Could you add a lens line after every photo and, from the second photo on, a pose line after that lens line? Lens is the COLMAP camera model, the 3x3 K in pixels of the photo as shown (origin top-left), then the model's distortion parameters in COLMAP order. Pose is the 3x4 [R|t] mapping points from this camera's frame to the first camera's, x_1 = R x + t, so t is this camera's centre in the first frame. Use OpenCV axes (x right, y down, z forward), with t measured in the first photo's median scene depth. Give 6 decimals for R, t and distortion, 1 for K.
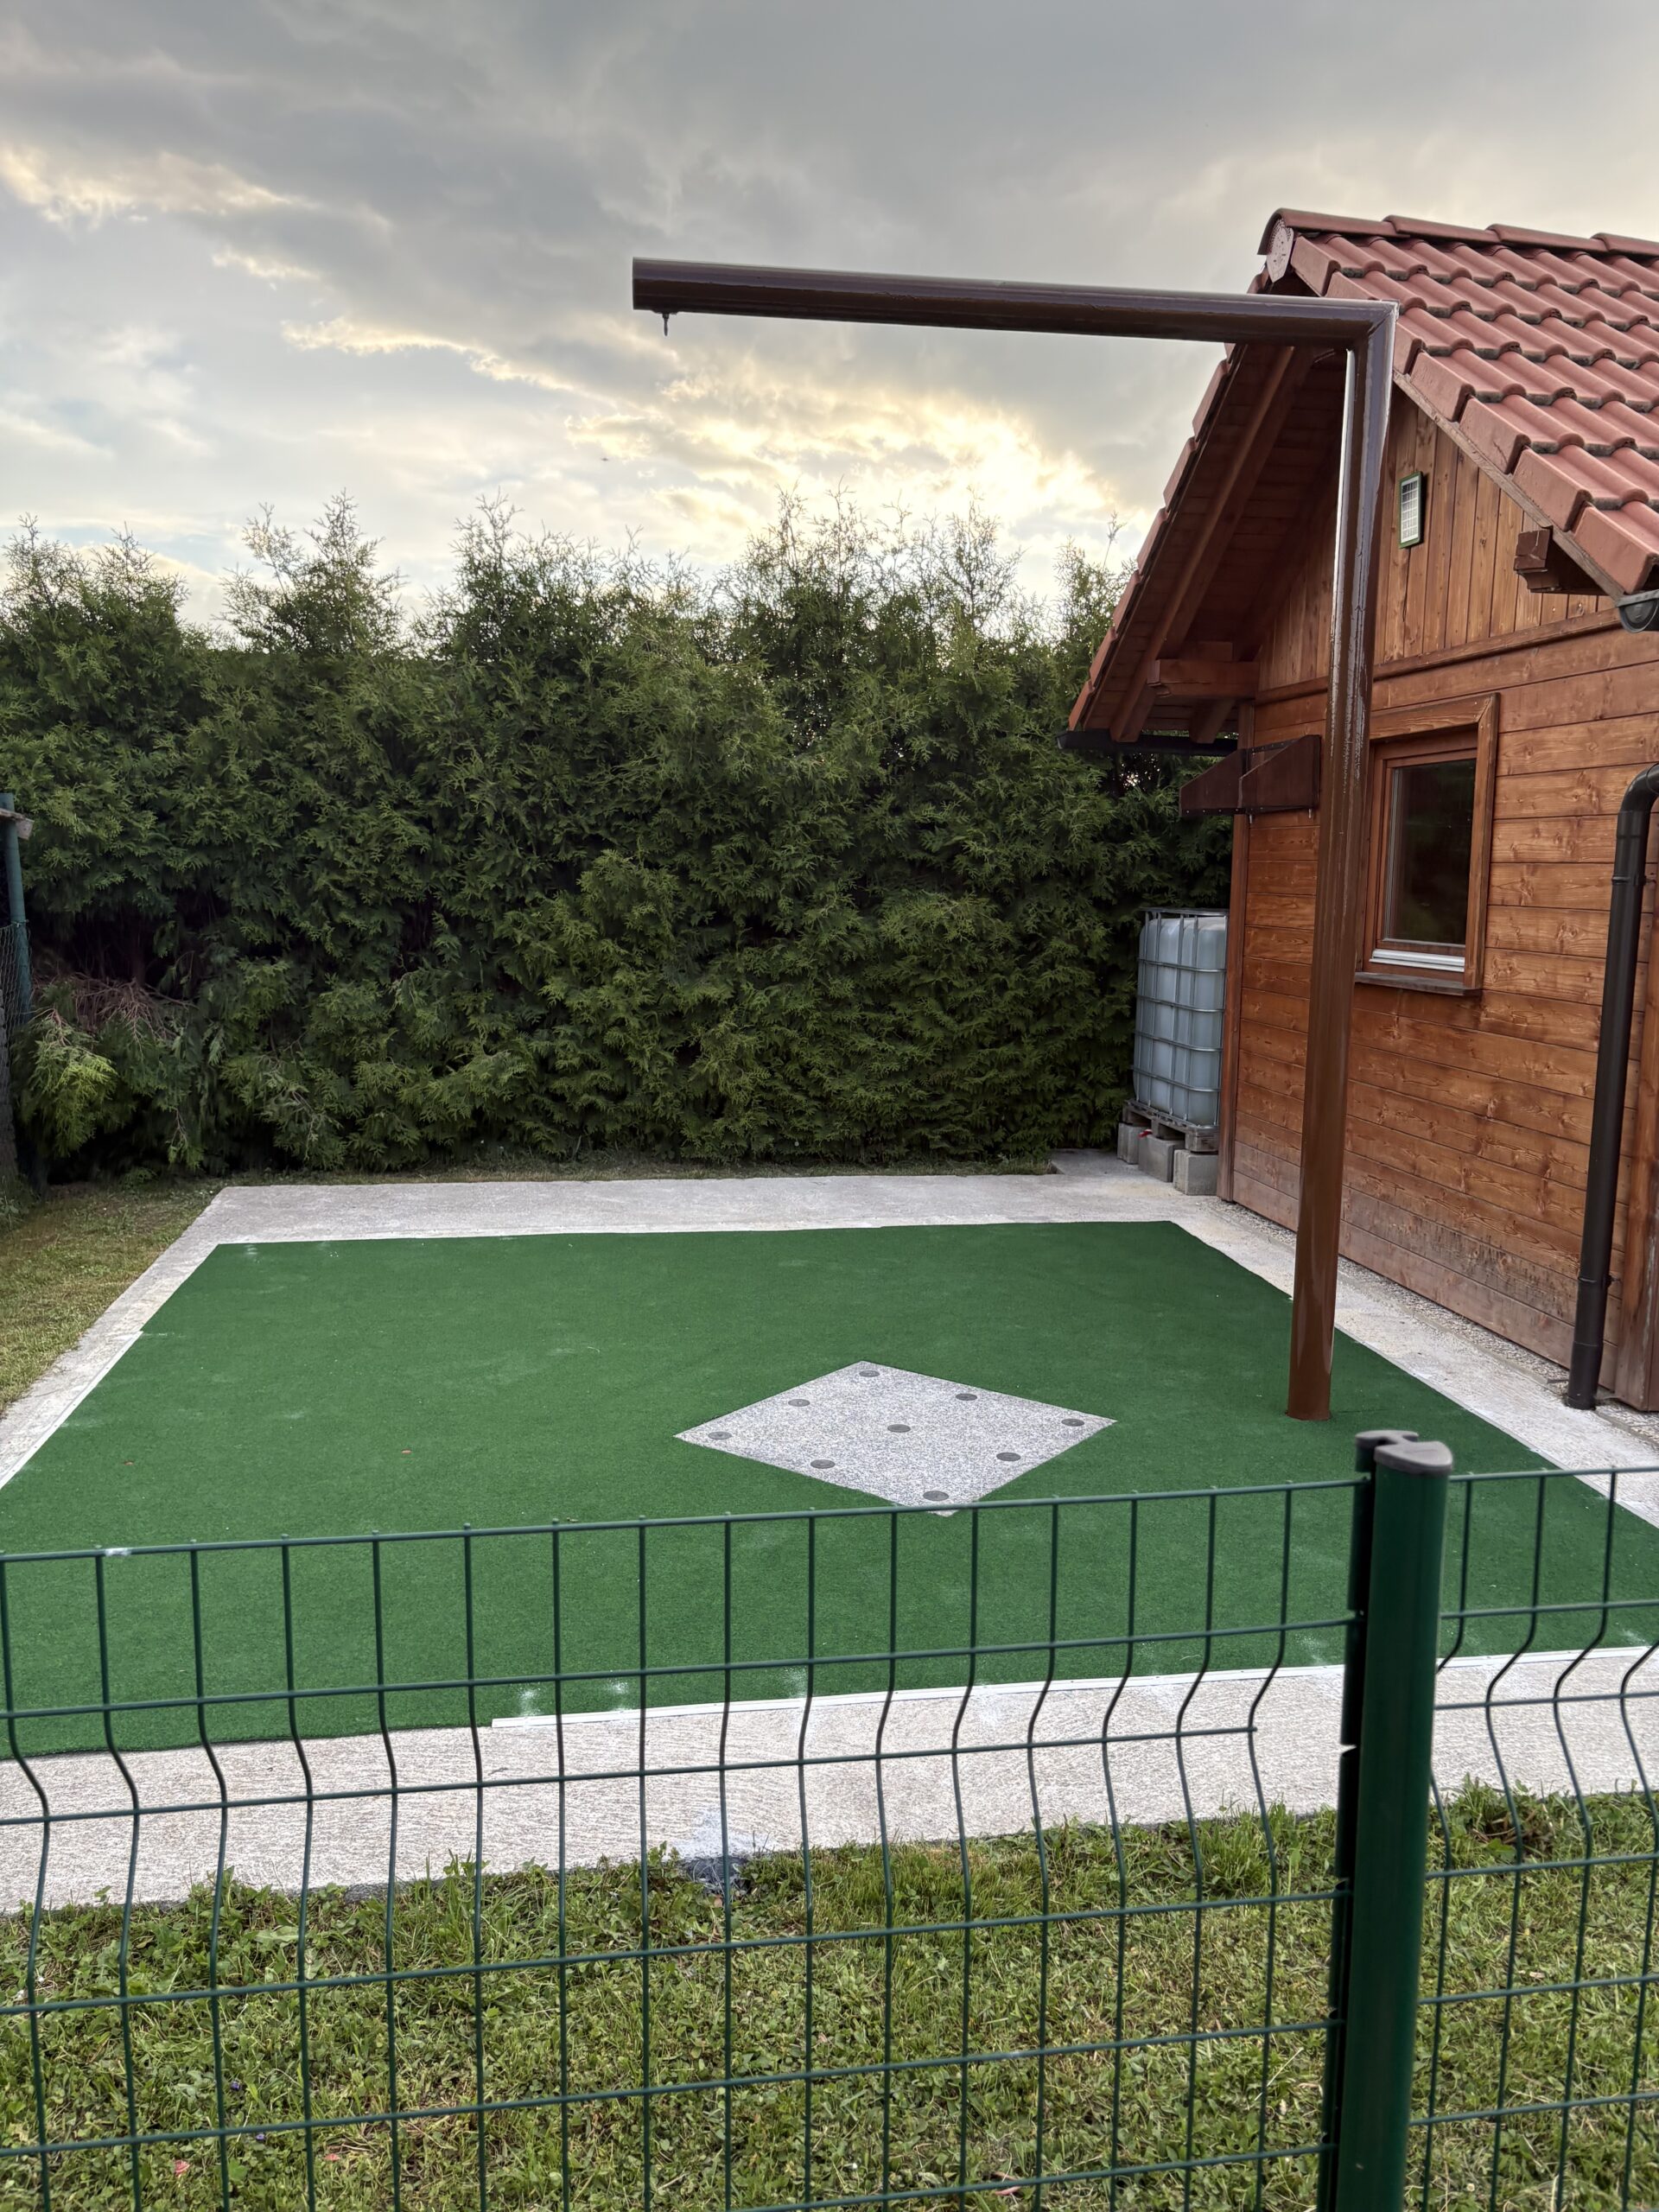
lens RADIAL K [[1678.7, 0, 836.3], [0, 1678.7, 1100.7], [0, 0, 1]] dist [0.041831, -0.049900]
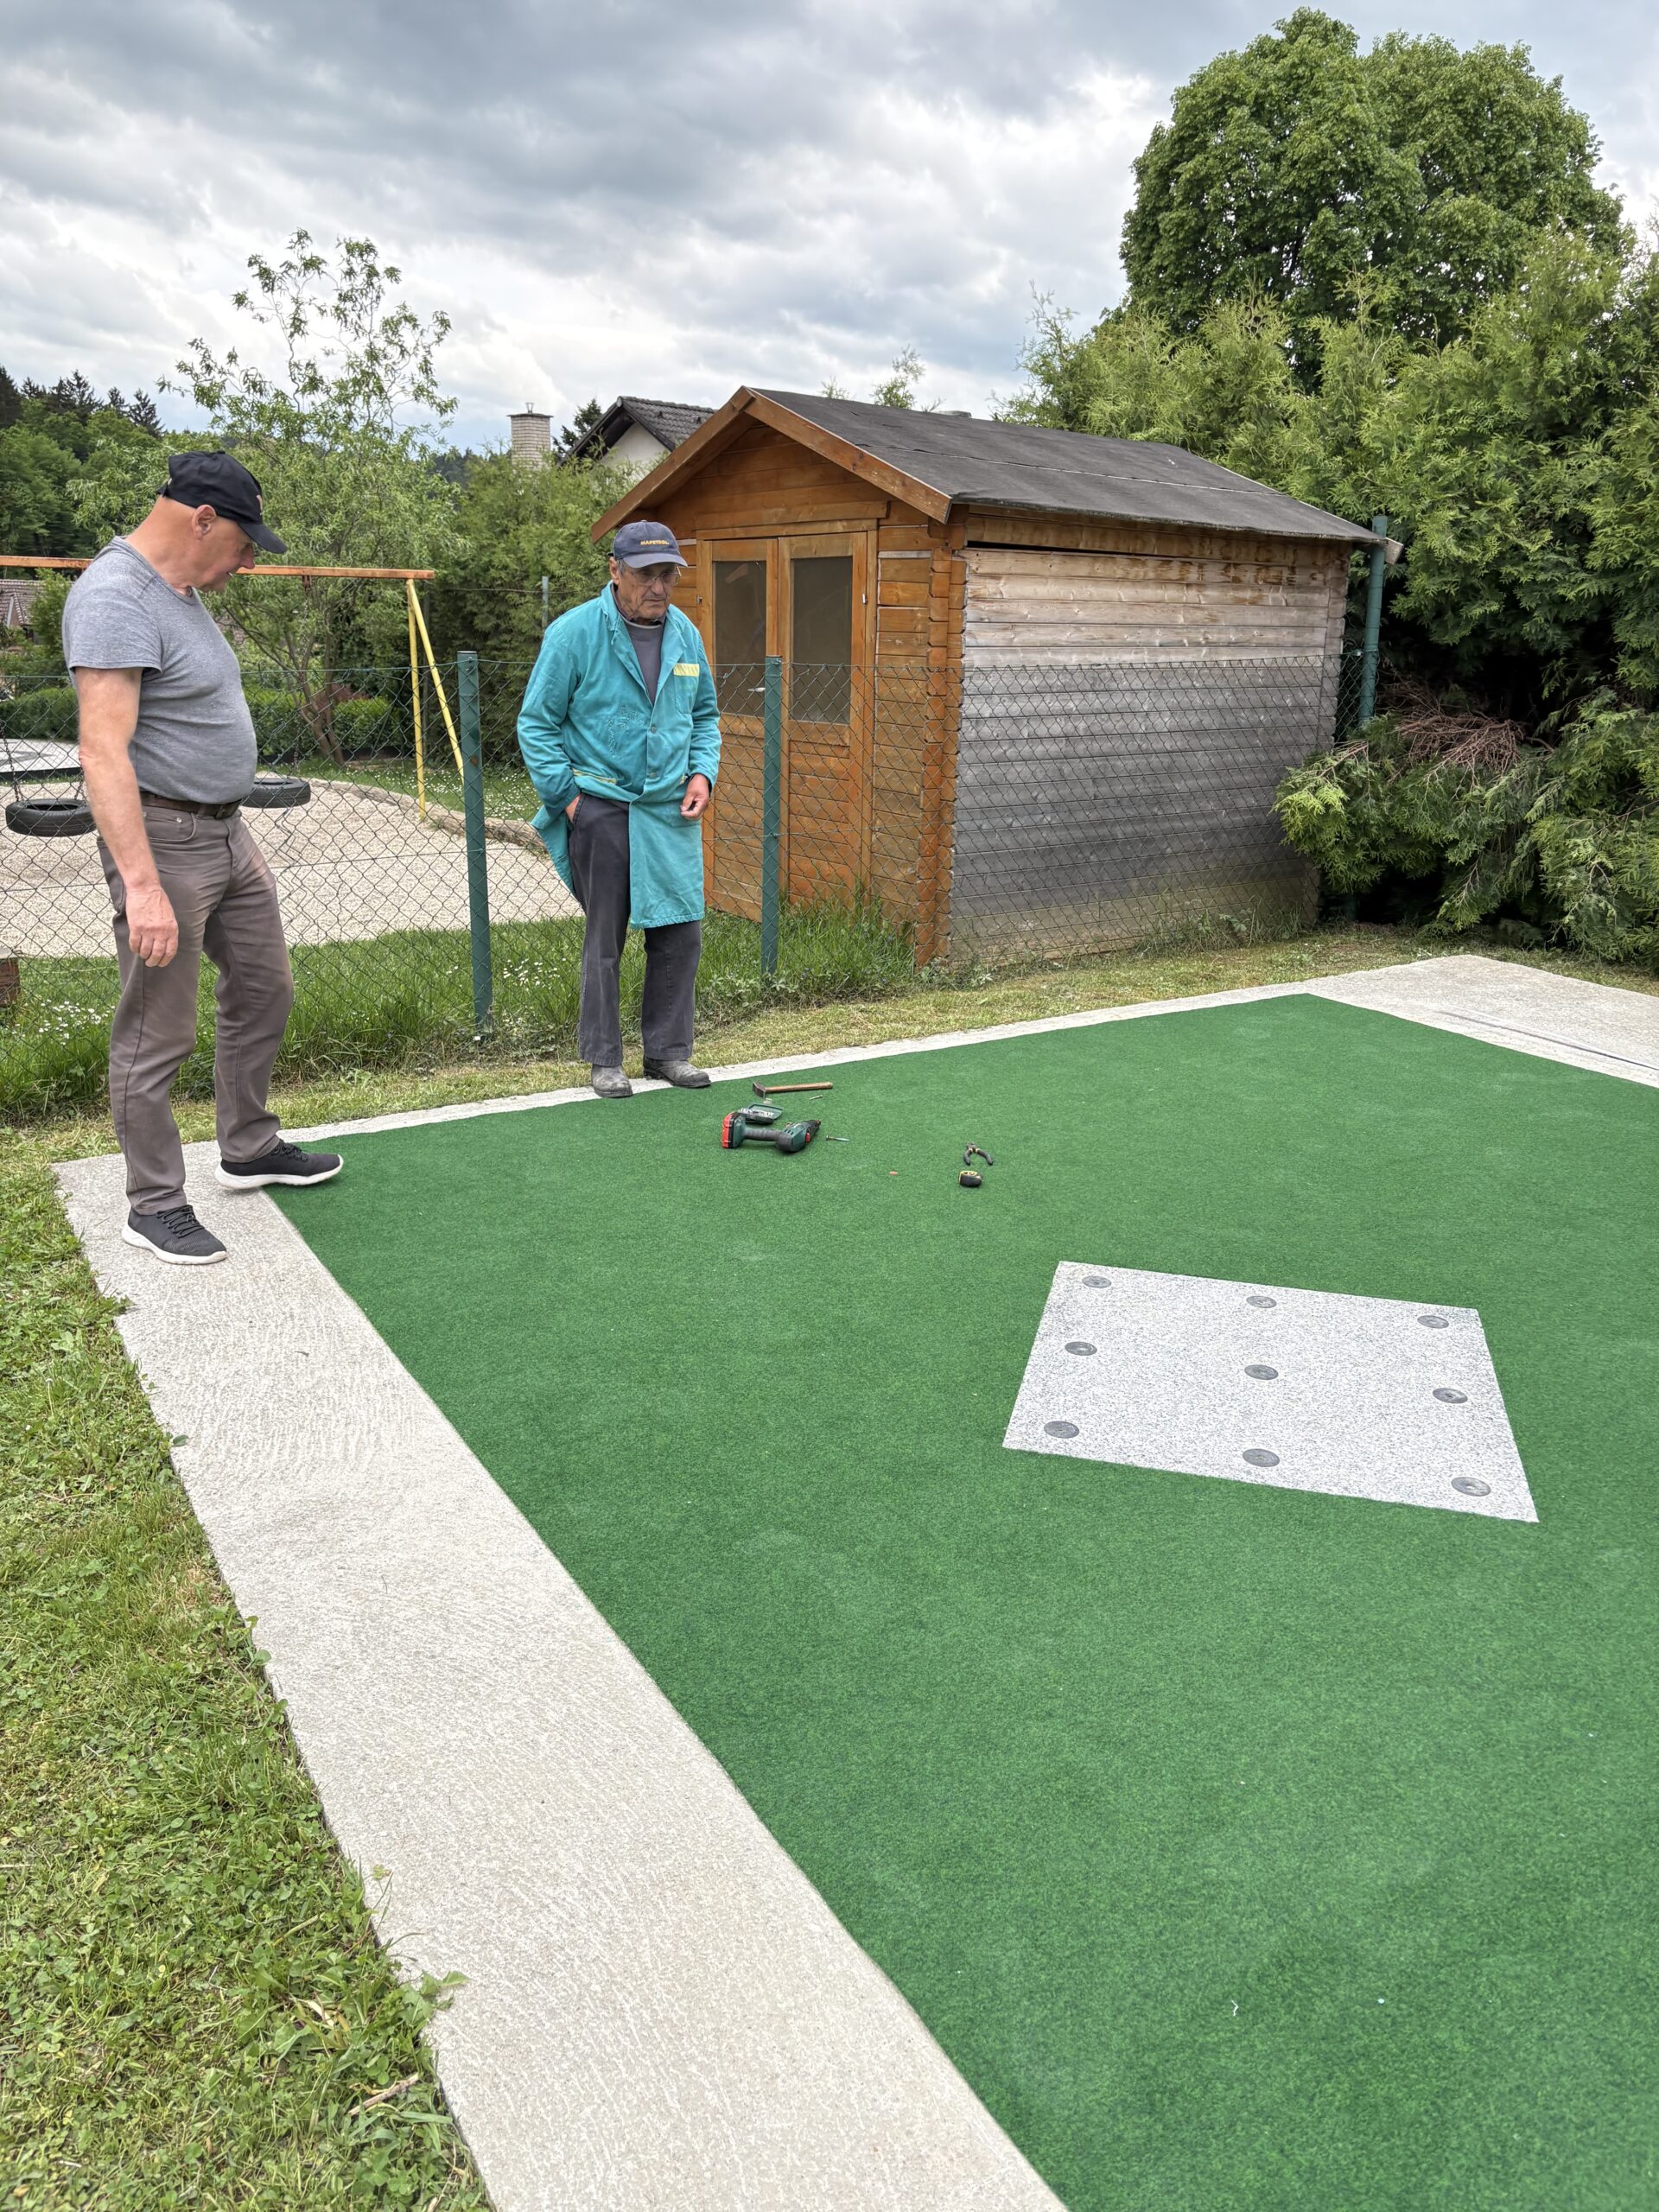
lens RADIAL K [[1678.7, 0, 836.3], [0, 1678.7, 1100.7], [0, 0, 1]] dist [0.041831, -0.049900]
pose [[0.386072, 0.267853, -0.882725, 0.325111], [-0.146646, 0.962568, 0.227943, -0.029959], [0.910738, 0.041445, 0.410900, 0.307349]]
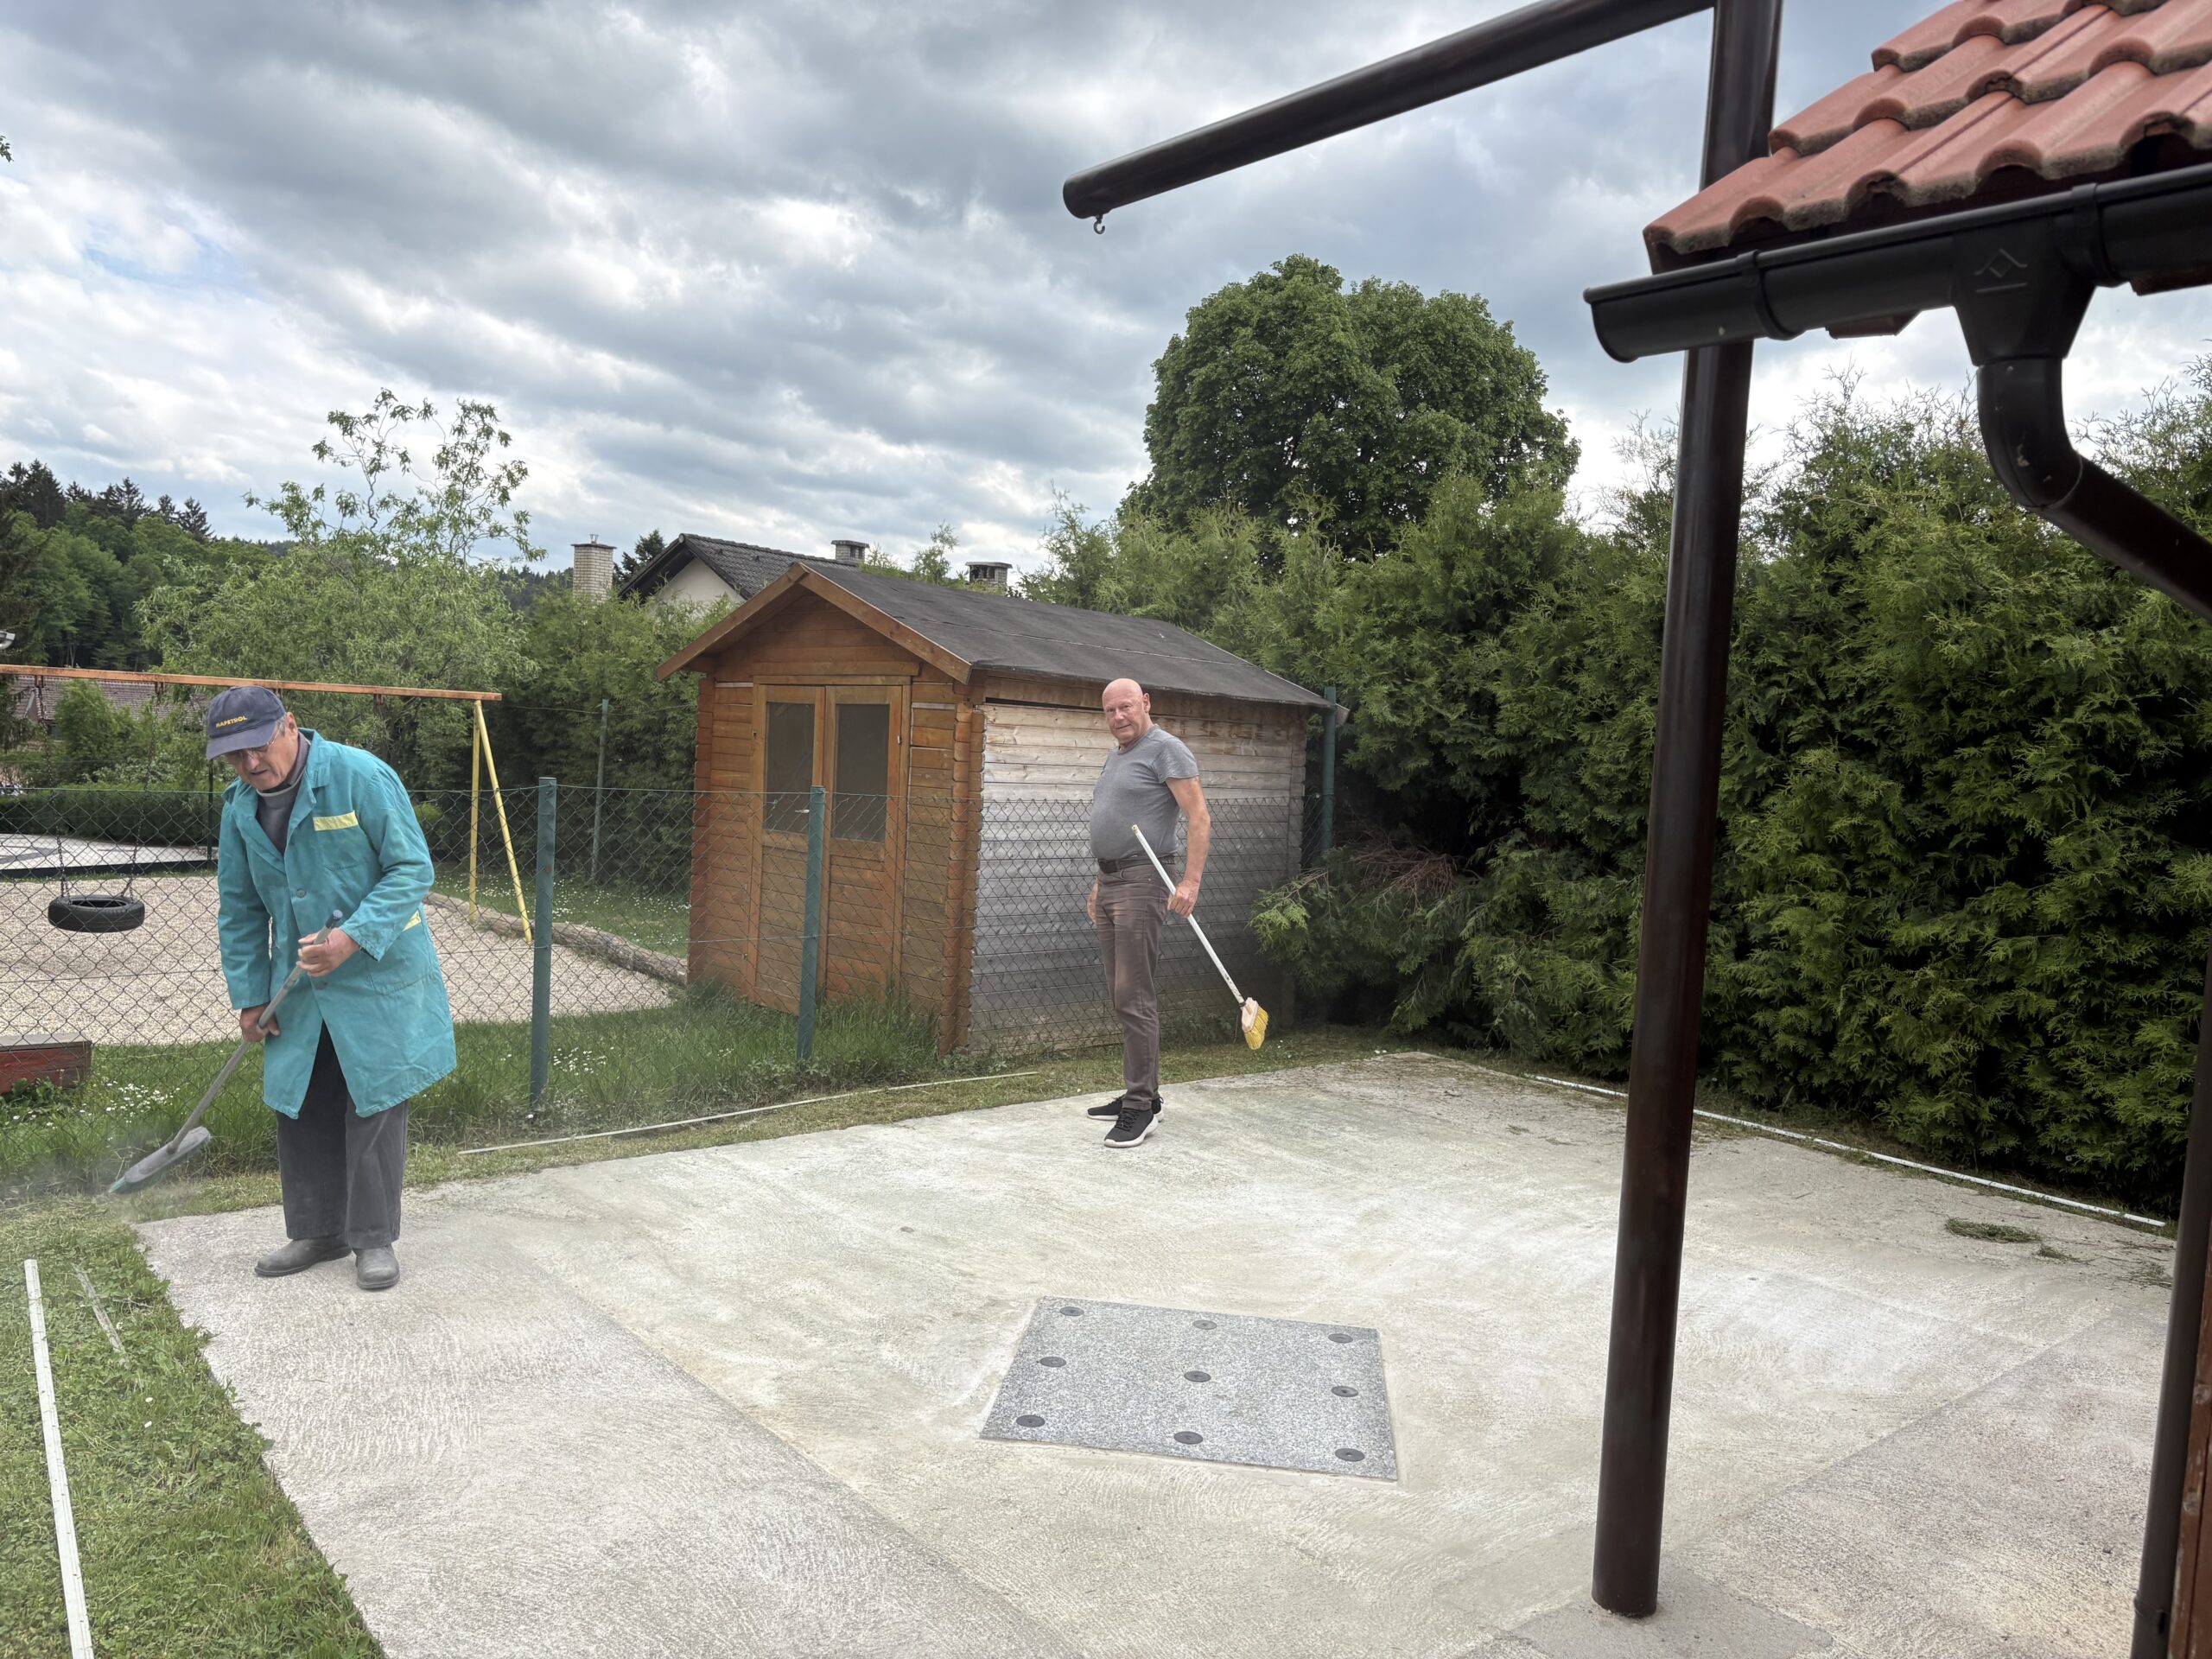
lens RADIAL K [[1678.7, 0, 1101.0], [0, 1678.7, 814.6], [0, 0, 1]] dist [0.041831, -0.049900]
pose [[0.500444, 0.066782, -0.863190, 0.427688], [-0.170683, 0.985063, -0.022744, -0.036382], [0.848778, 0.158714, 0.504367, 0.268934]]
